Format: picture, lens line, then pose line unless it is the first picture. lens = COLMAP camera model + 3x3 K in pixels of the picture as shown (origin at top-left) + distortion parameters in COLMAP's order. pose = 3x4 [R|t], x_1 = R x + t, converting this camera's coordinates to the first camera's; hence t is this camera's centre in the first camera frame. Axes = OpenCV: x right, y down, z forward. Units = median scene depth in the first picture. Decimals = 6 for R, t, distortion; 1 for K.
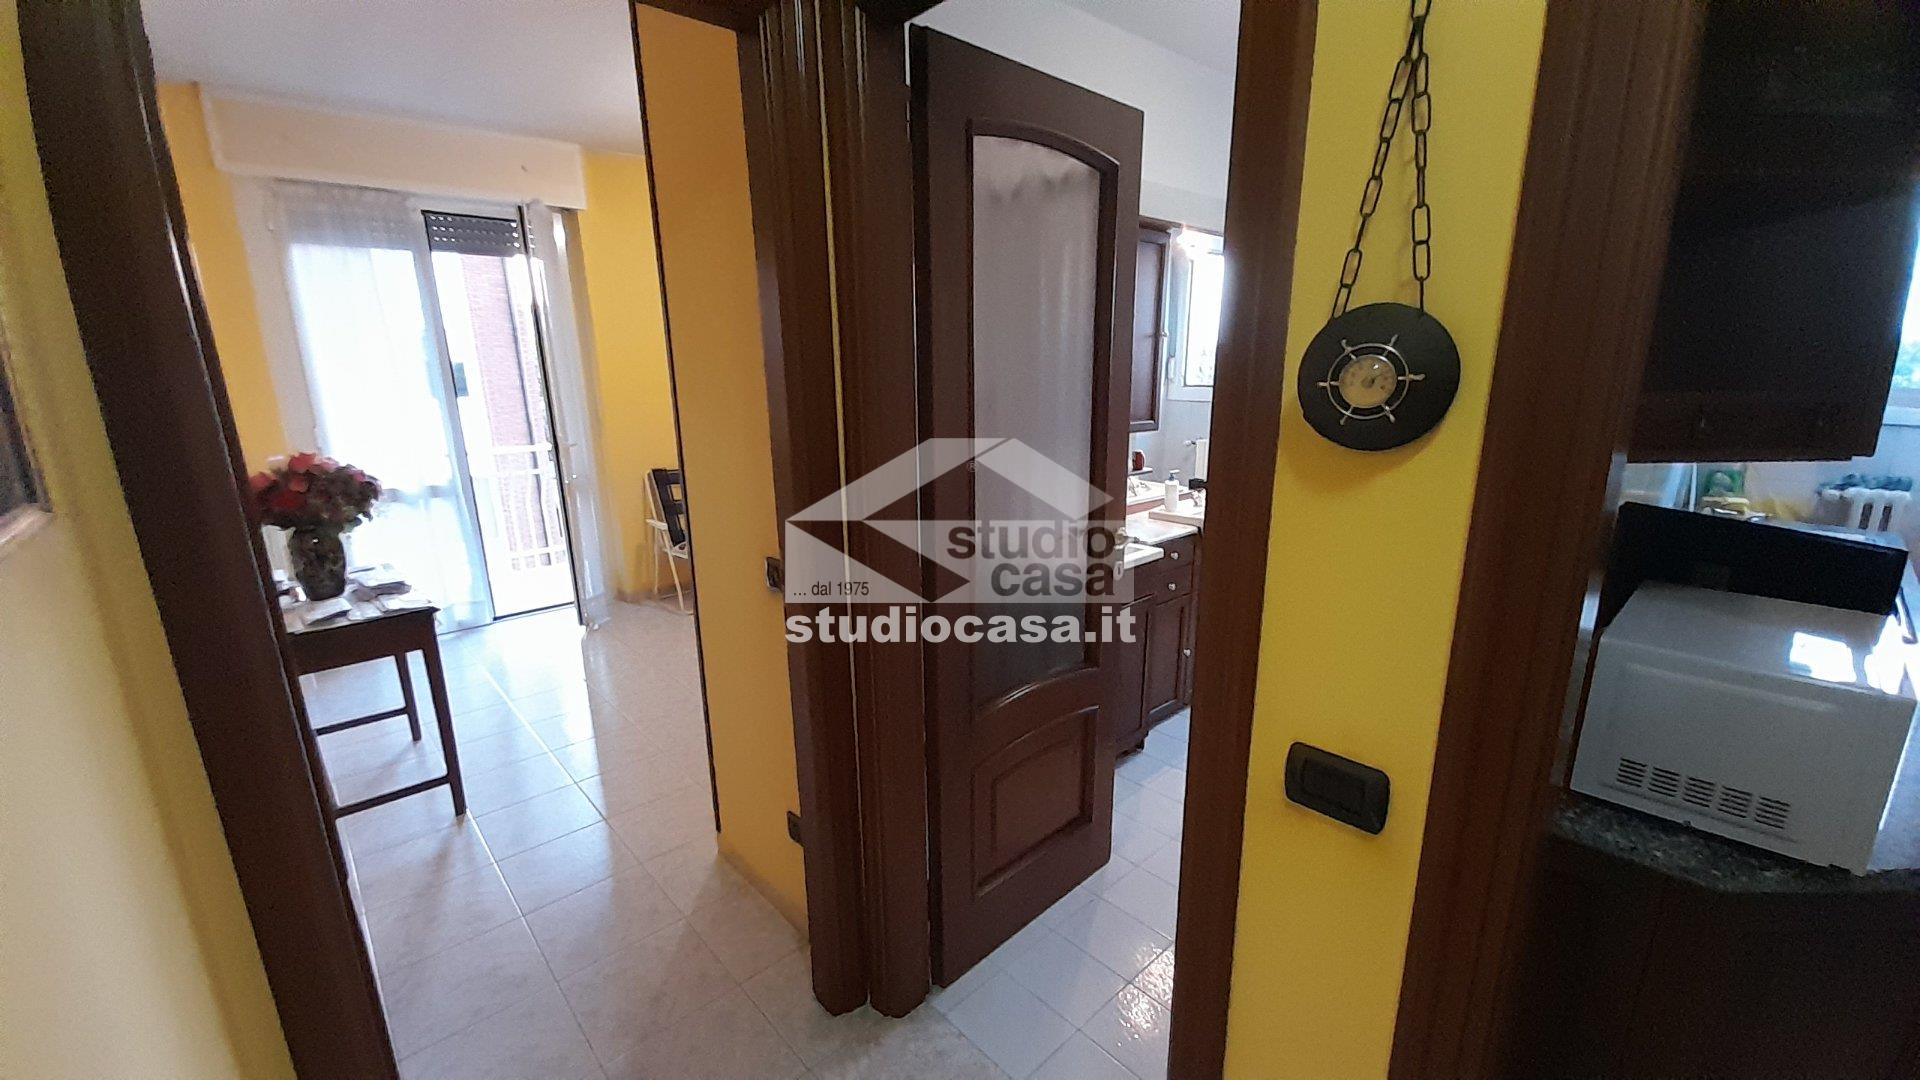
lens RADIAL K [[738.5, 0, 960.0], [0, 738.5, 540.0], [0, 0, 1]] dist [-0.001629, -0.000069]
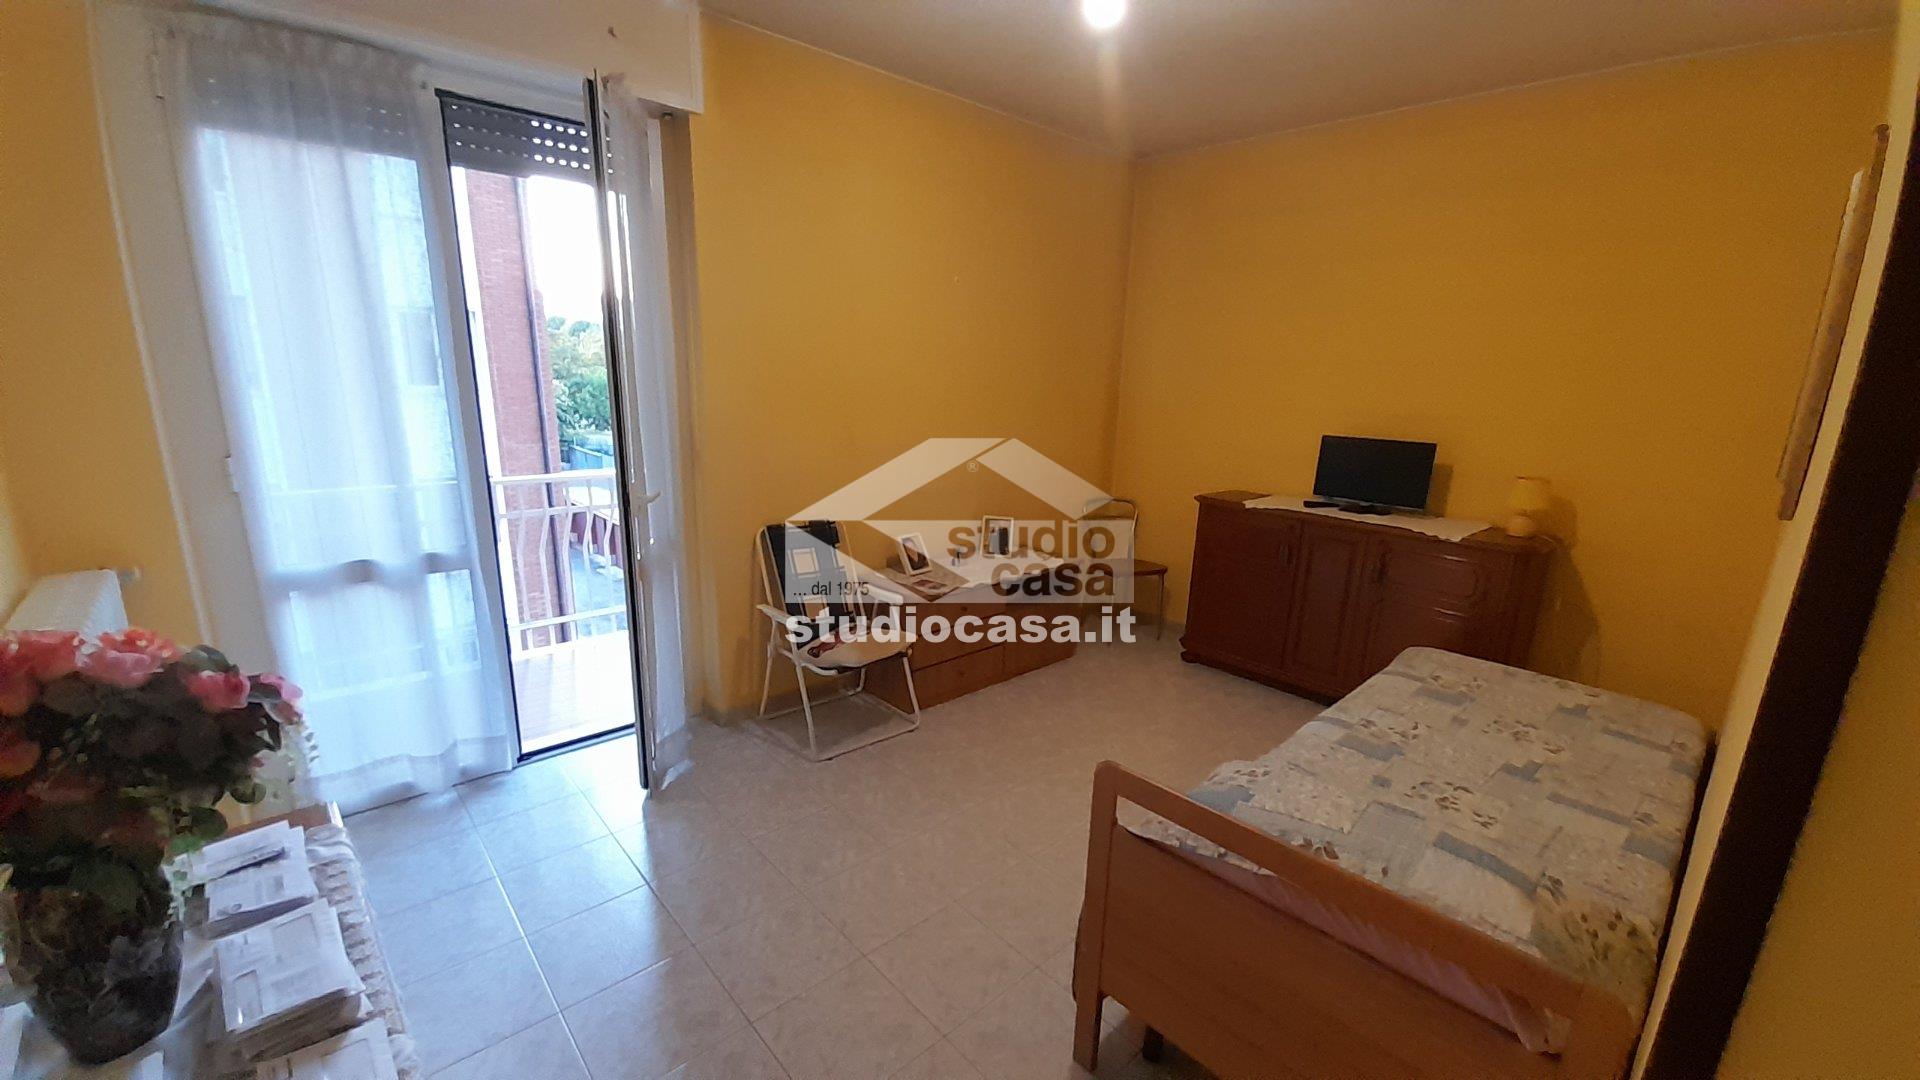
lens RADIAL K [[739.1, 0, 960.0], [0, 739.1, 540.0], [0, 0, 1]] dist [0.002786, 0.000113]
pose [[0.998959, 0.045392, 0.004491, -0.280388], [-0.045362, 0.998949, -0.006598, -0.099032], [-0.004786, 0.006388, 0.999968, 0.383660]]
